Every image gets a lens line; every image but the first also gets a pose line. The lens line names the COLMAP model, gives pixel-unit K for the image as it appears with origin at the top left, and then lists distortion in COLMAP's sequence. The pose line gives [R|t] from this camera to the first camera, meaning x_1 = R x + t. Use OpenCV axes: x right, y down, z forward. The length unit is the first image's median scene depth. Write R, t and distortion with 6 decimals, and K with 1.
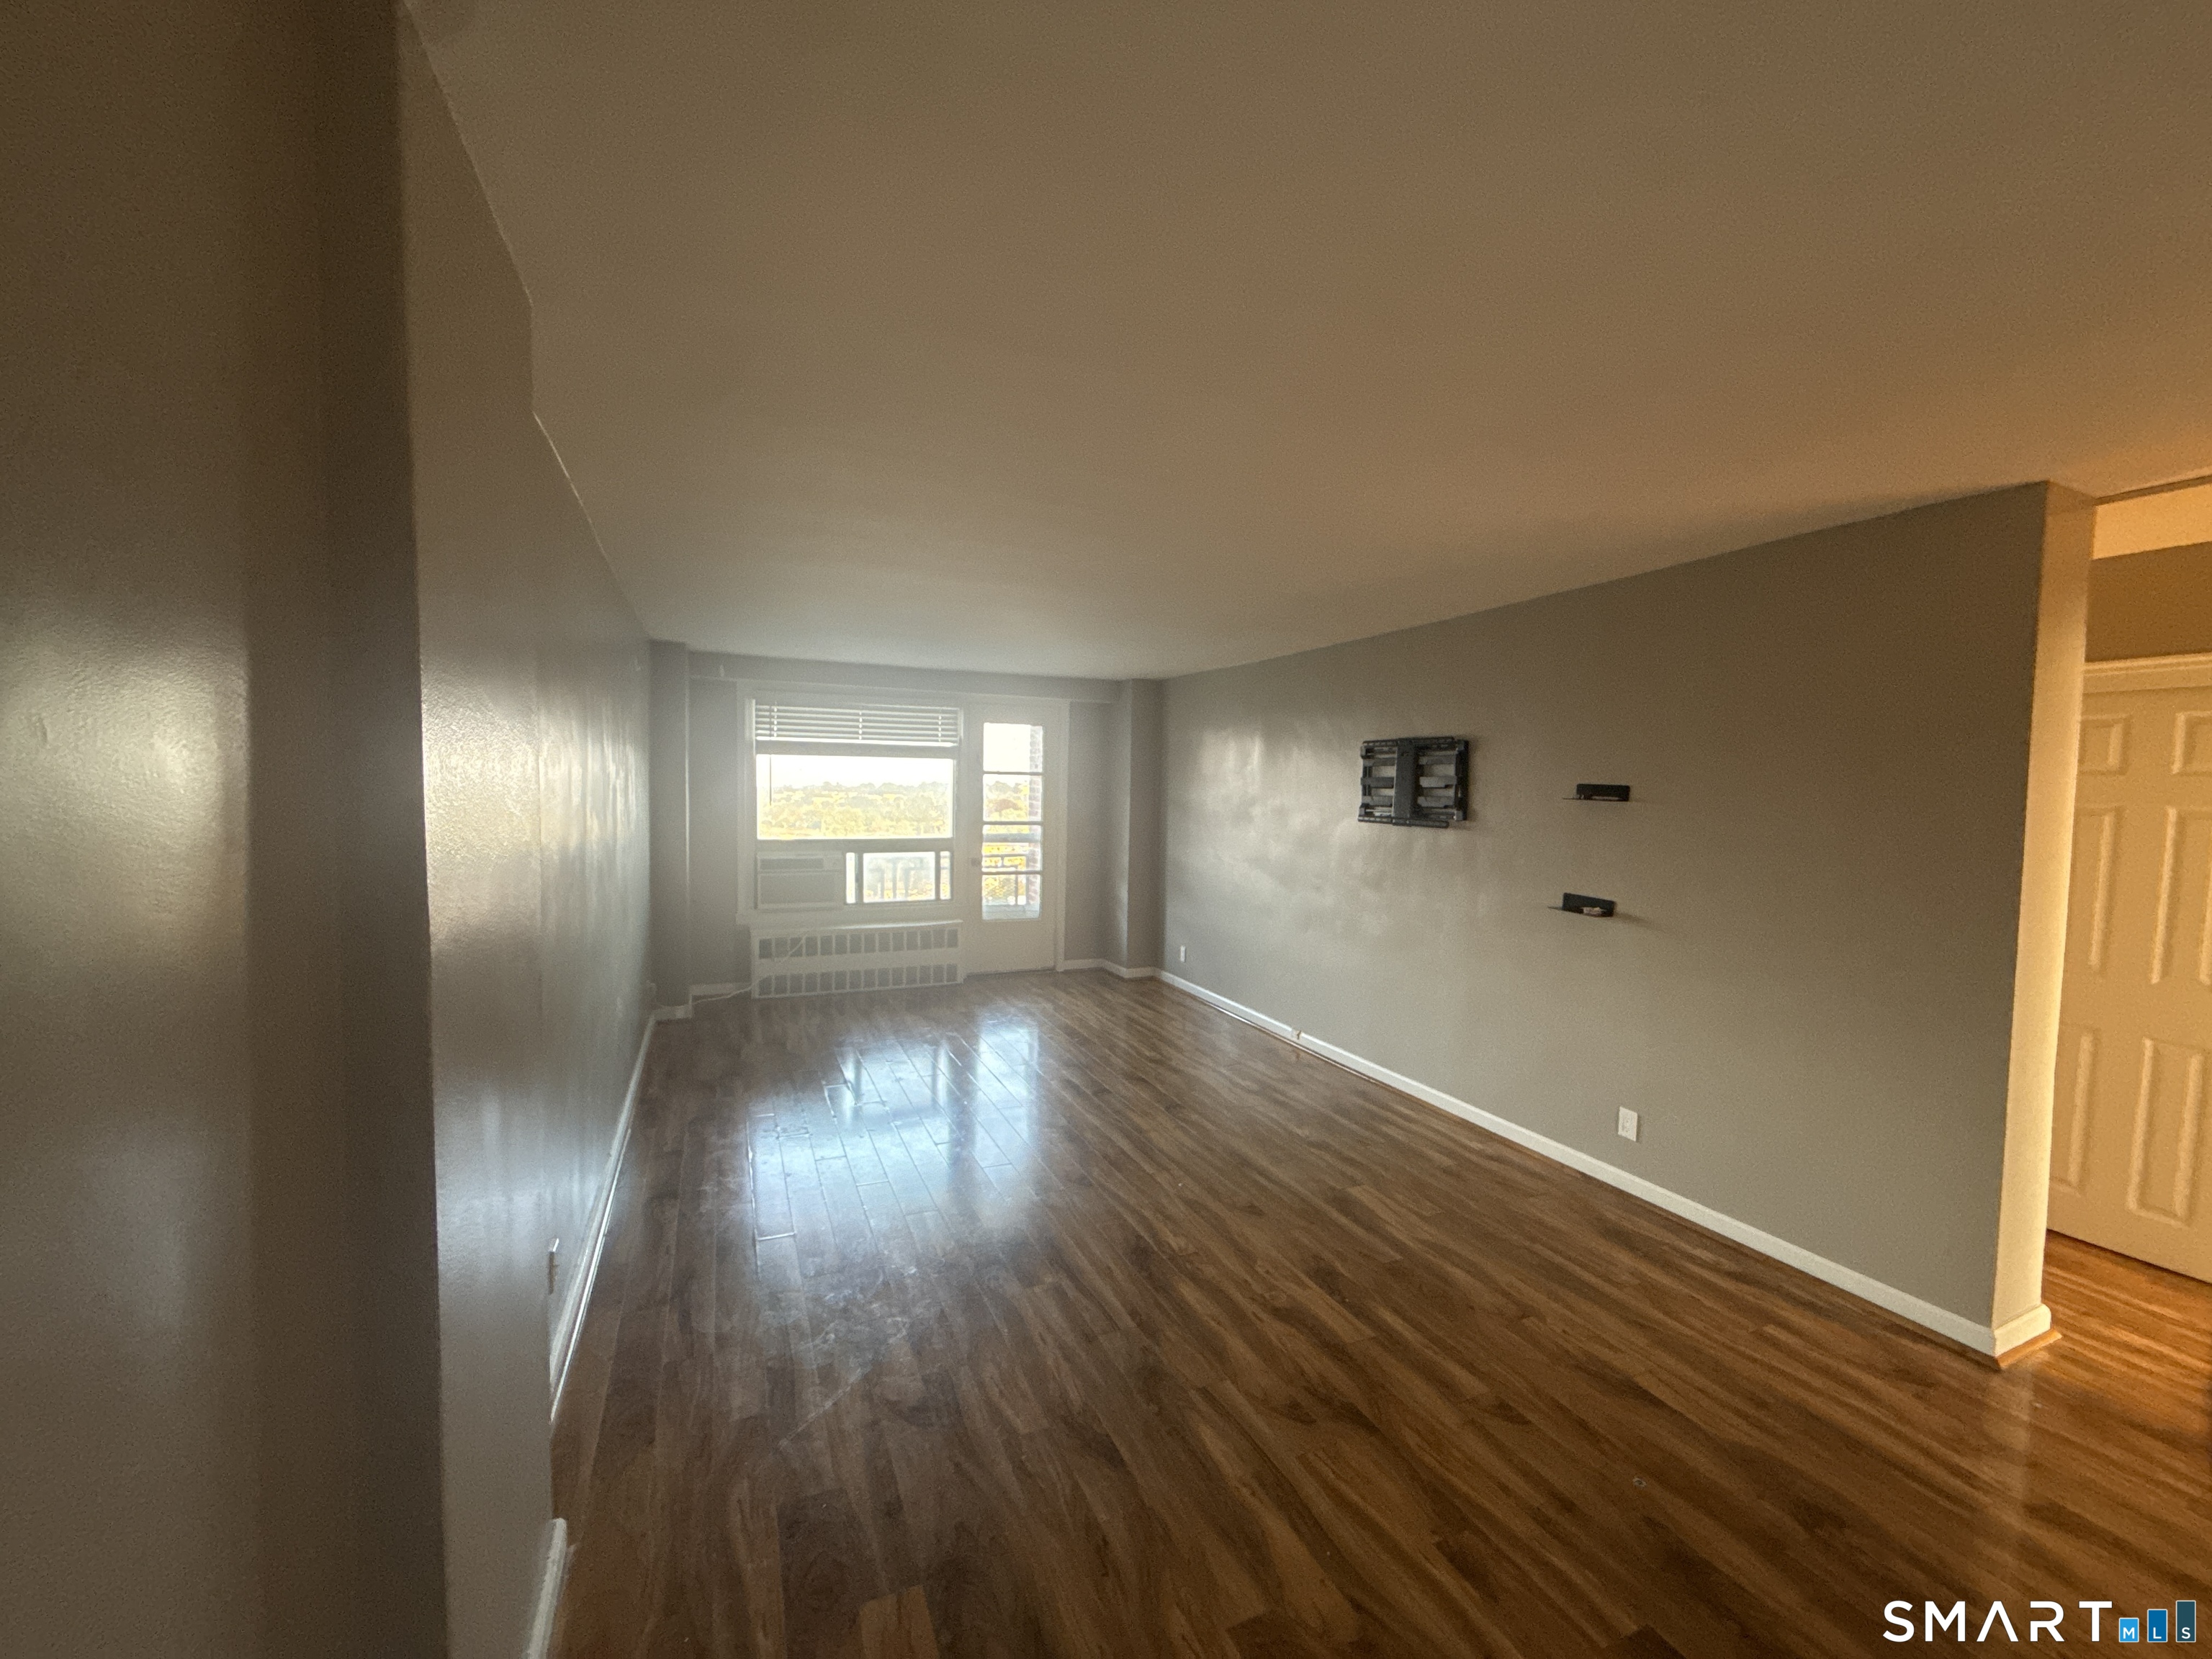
lens RADIAL K [[882.2, 0, 1112.3], [0, 882.2, 832.8], [0, 0, 1]] dist [-0.000160, 0.000196]
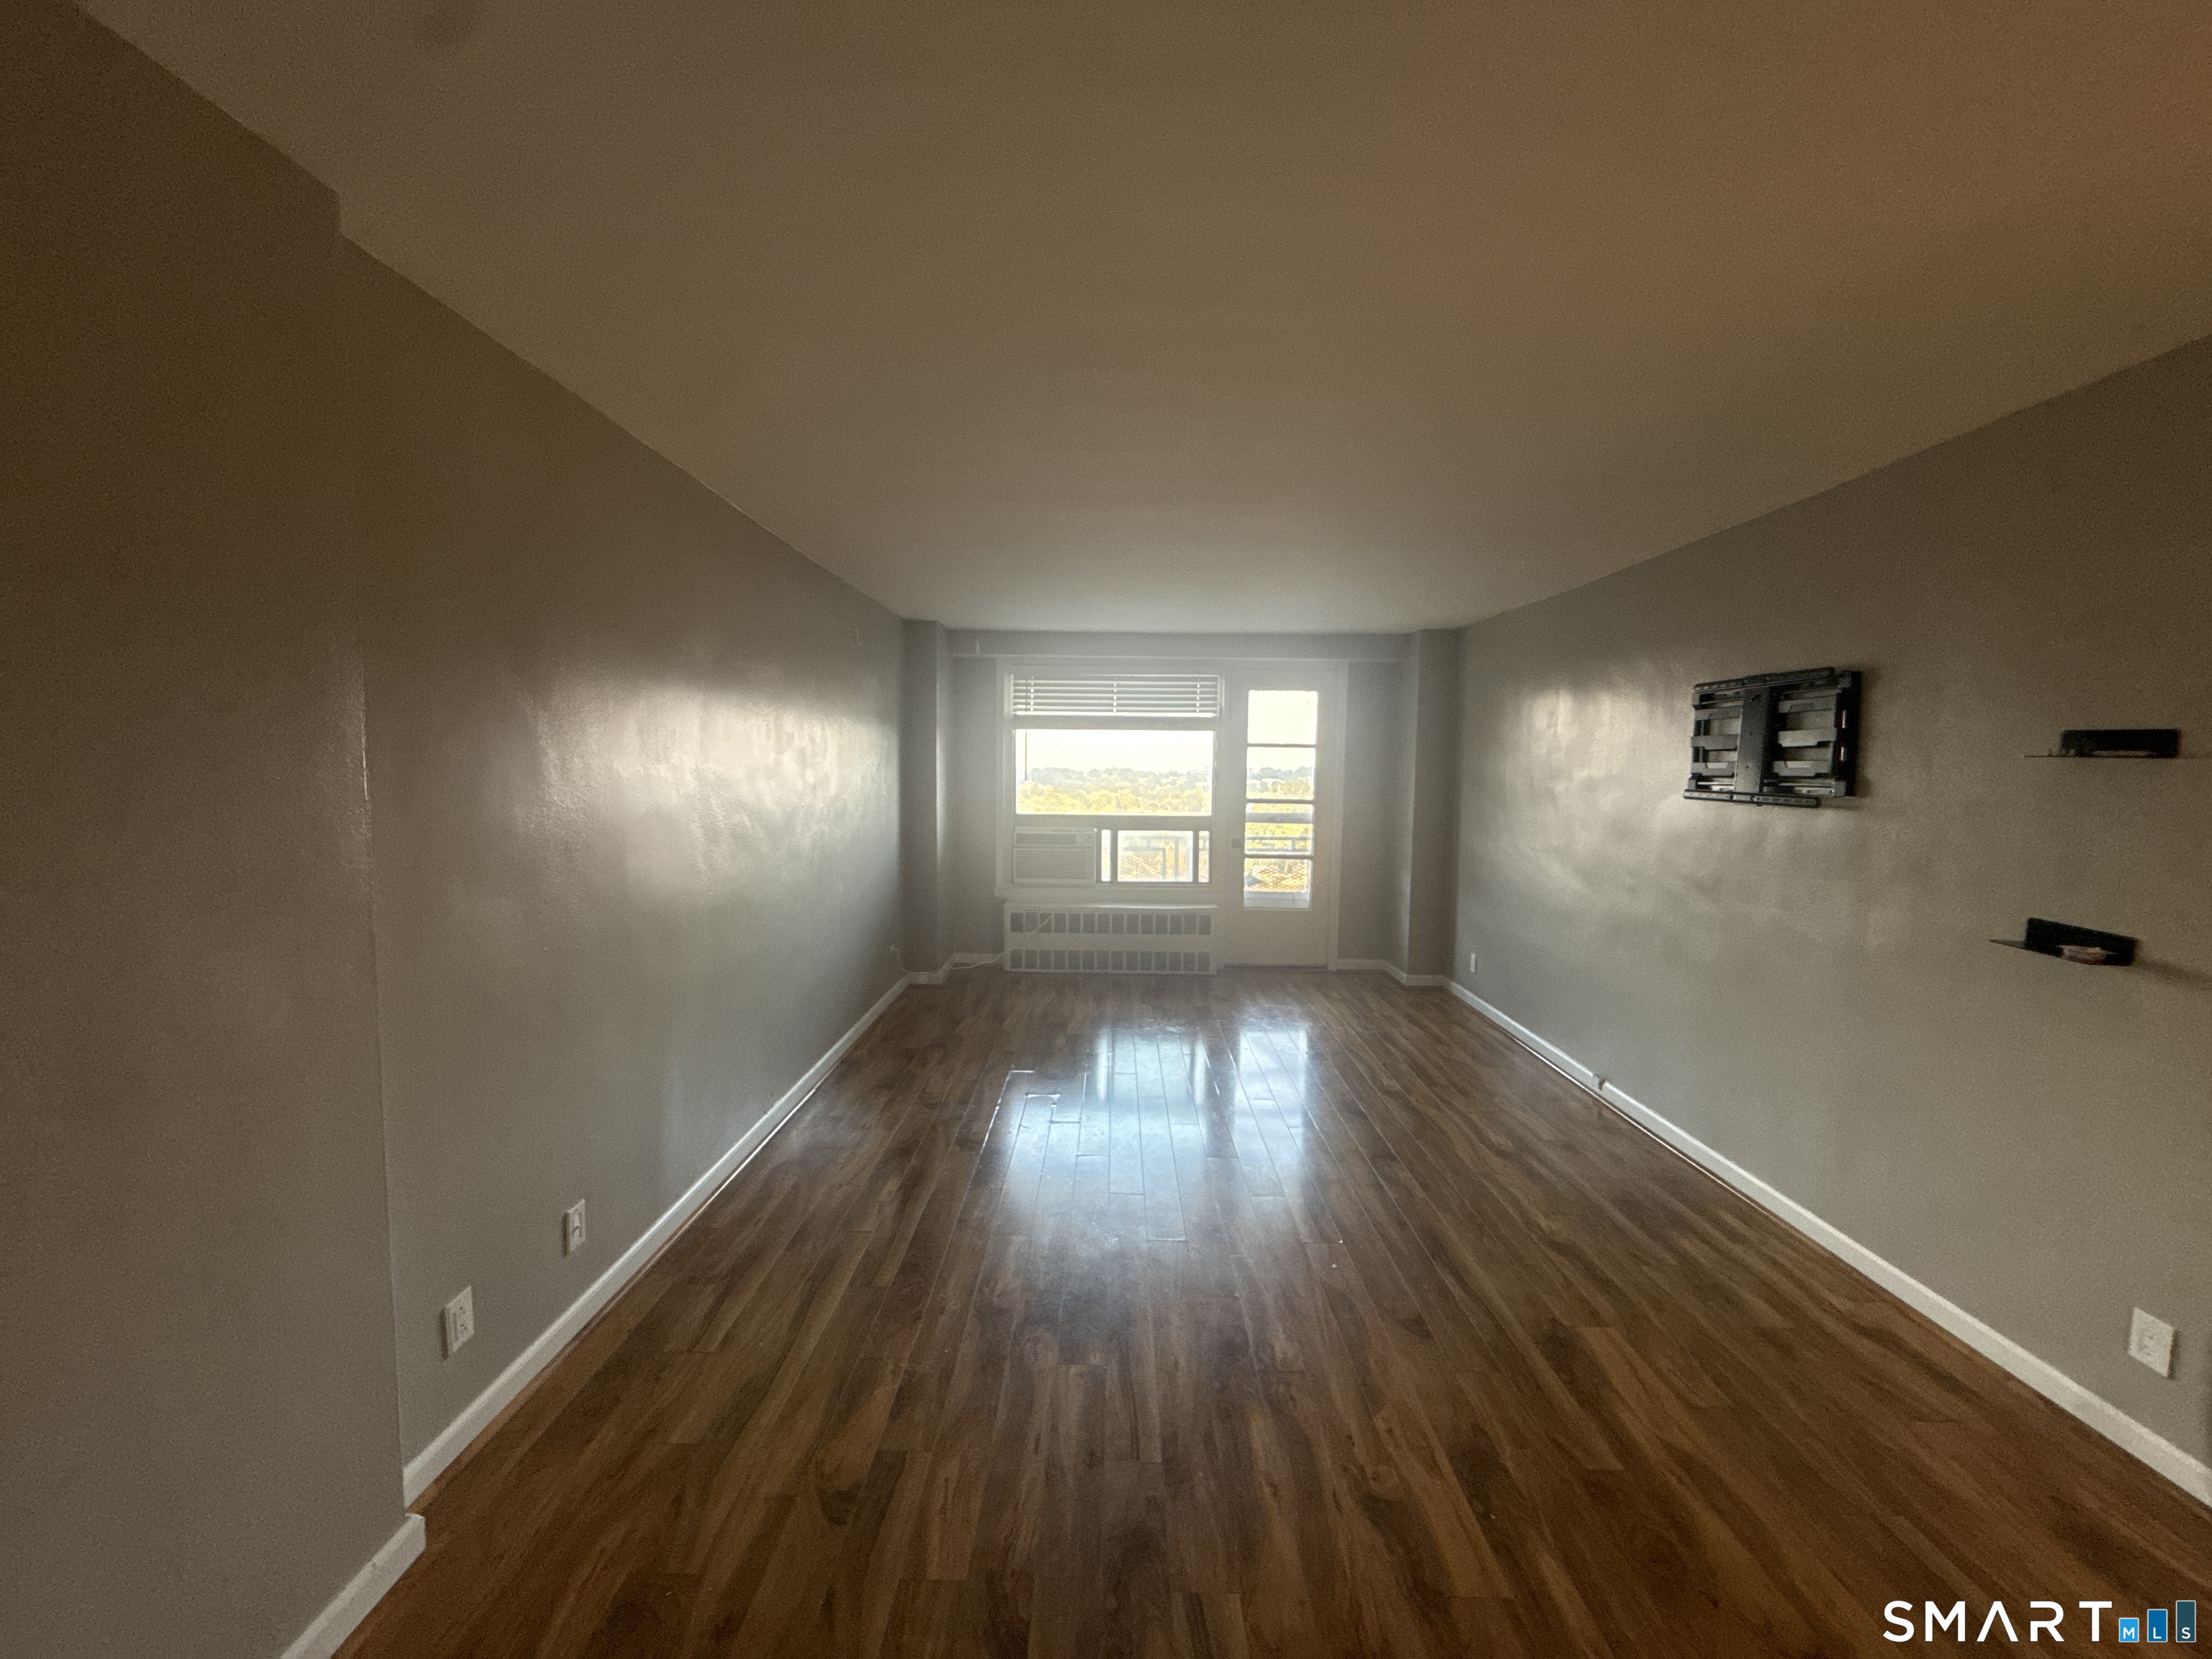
lens RADIAL K [[882.2, 0, 1112.3], [0, 882.2, 832.8], [0, 0, 1]] dist [-0.000160, 0.000196]
pose [[0.912563, 0.025533, -0.408138, 0.132514], [-0.018537, 0.999606, 0.021088, 0.007131], [0.408516, -0.011678, 0.912677, 0.147836]]
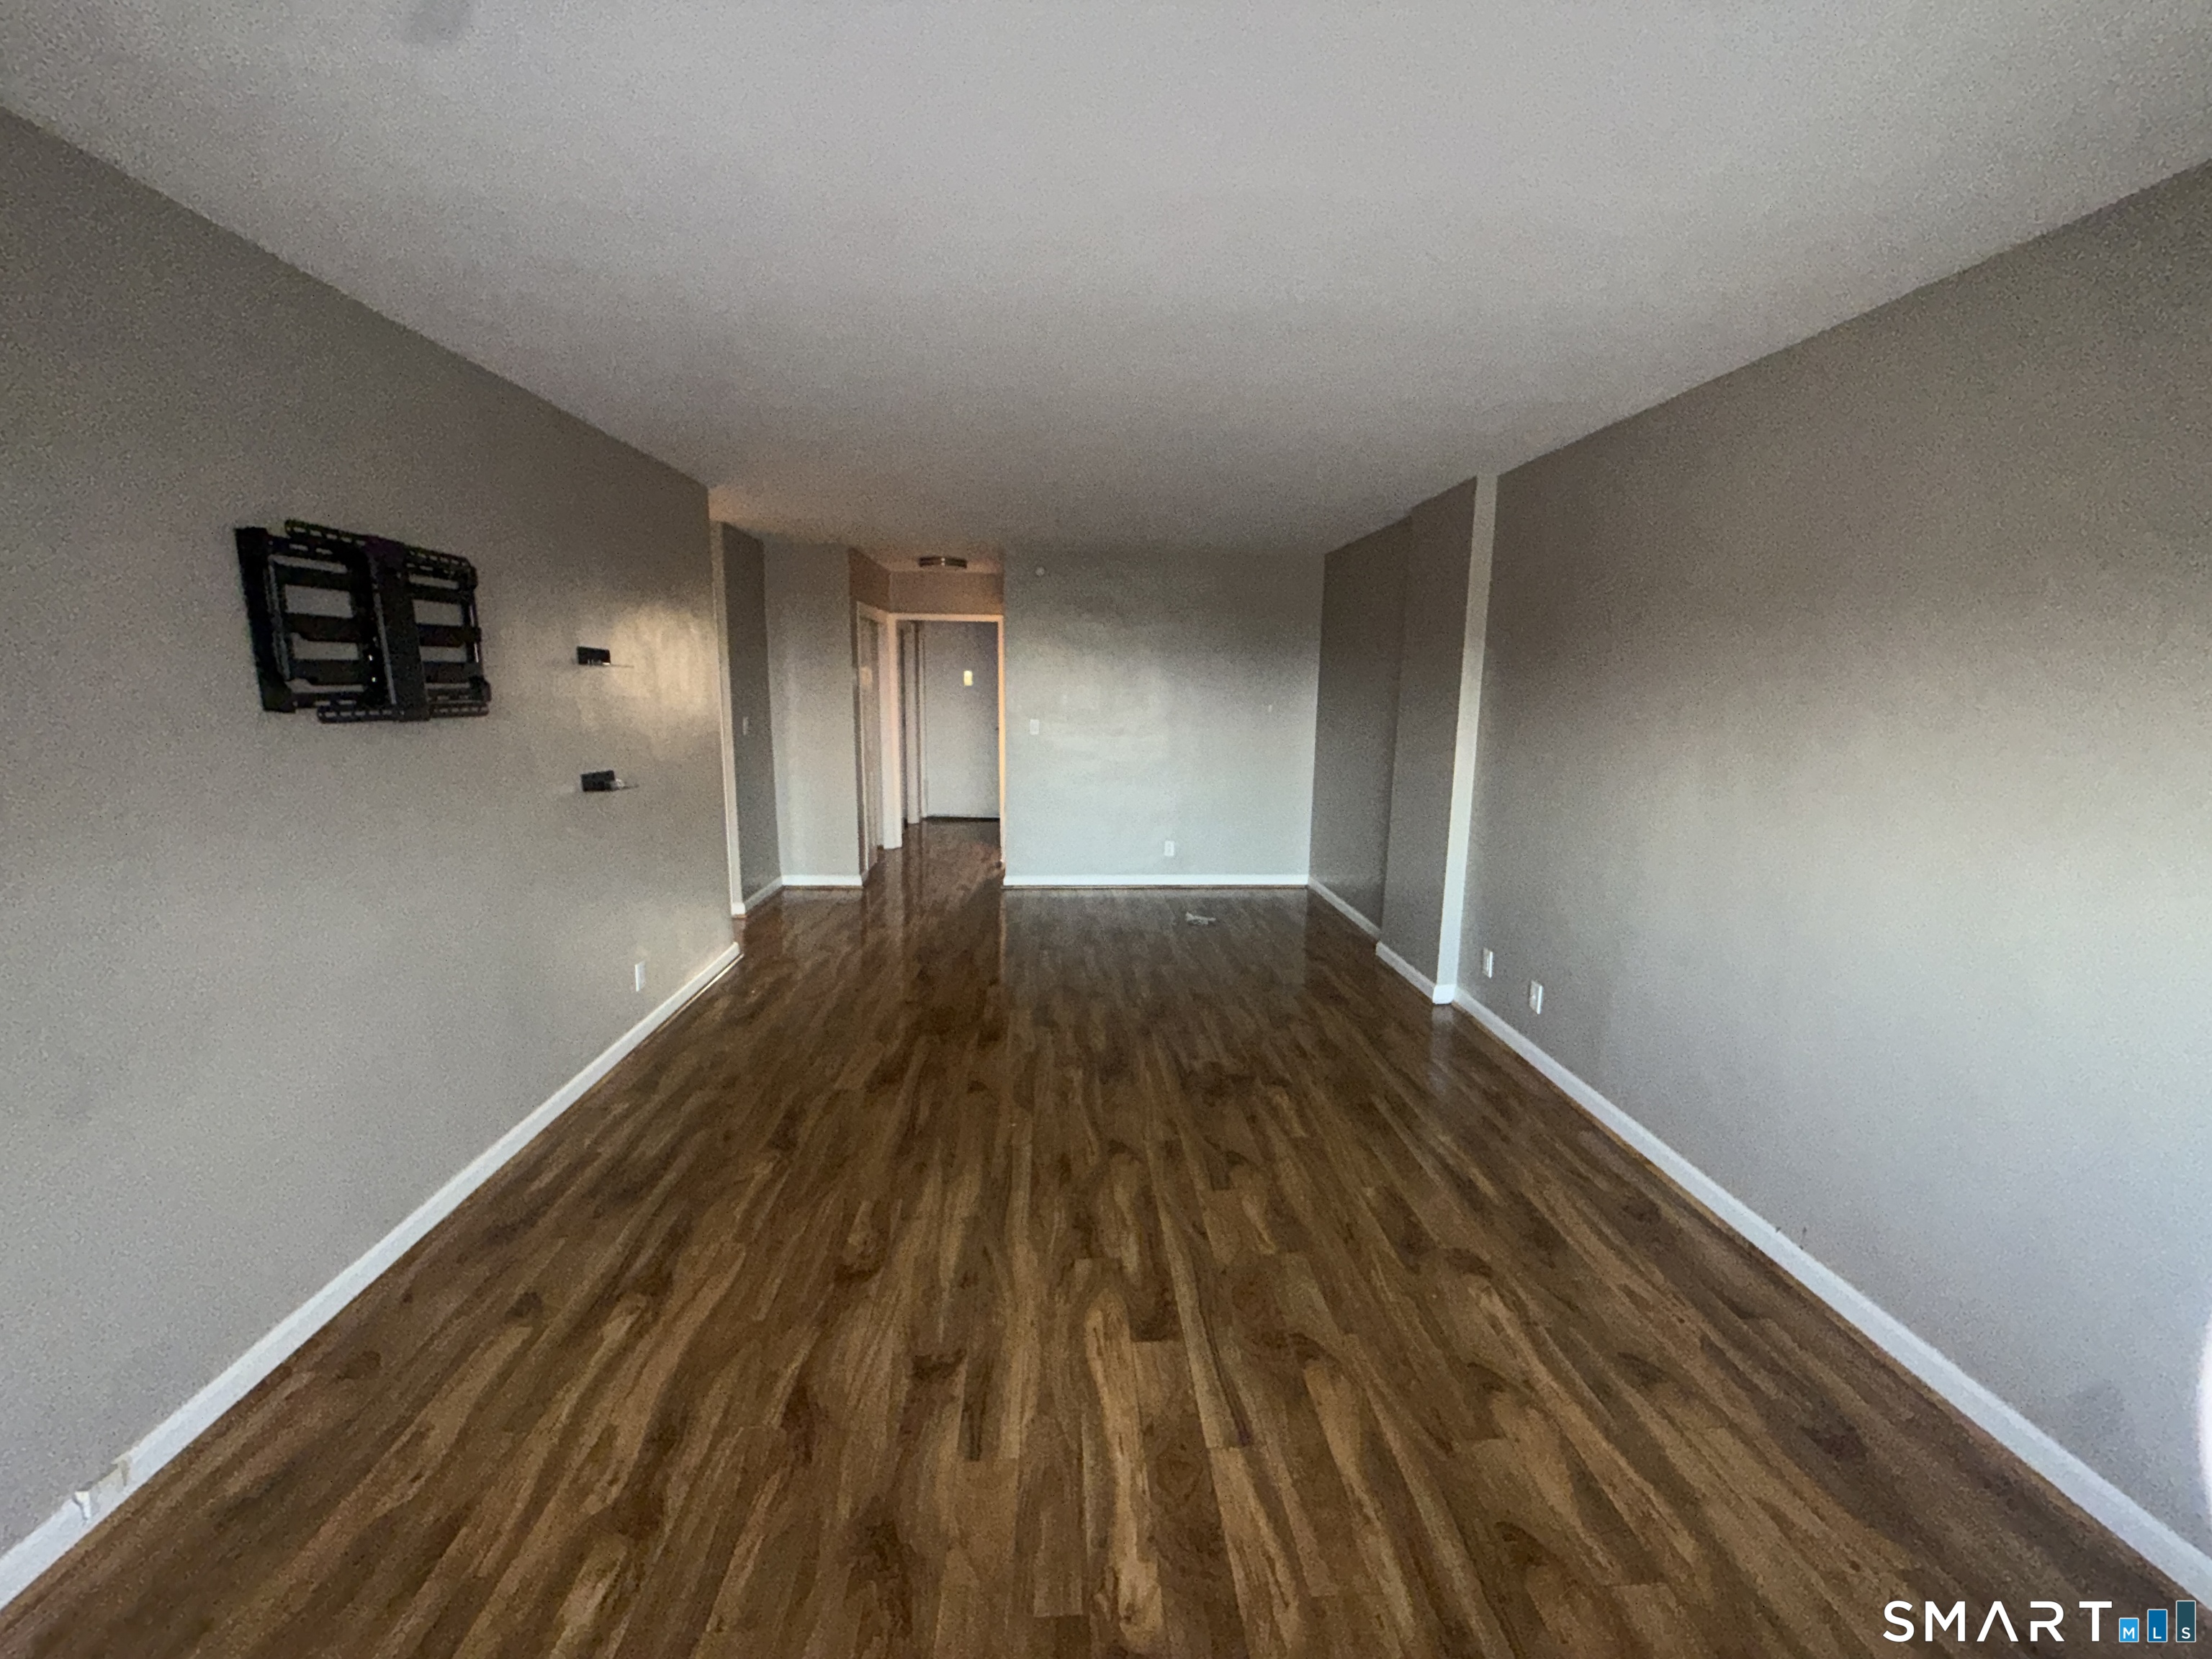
lens RADIAL K [[882.2, 0, 1112.3], [0, 882.2, 832.8], [0, 0, 1]] dist [-0.000160, 0.000196]
pose [[-0.939847, -0.086771, 0.330392, -0.180439], [-0.011658, 0.974784, 0.222844, -0.051235], [-0.341398, 0.205587, -0.917160, 1.110348]]
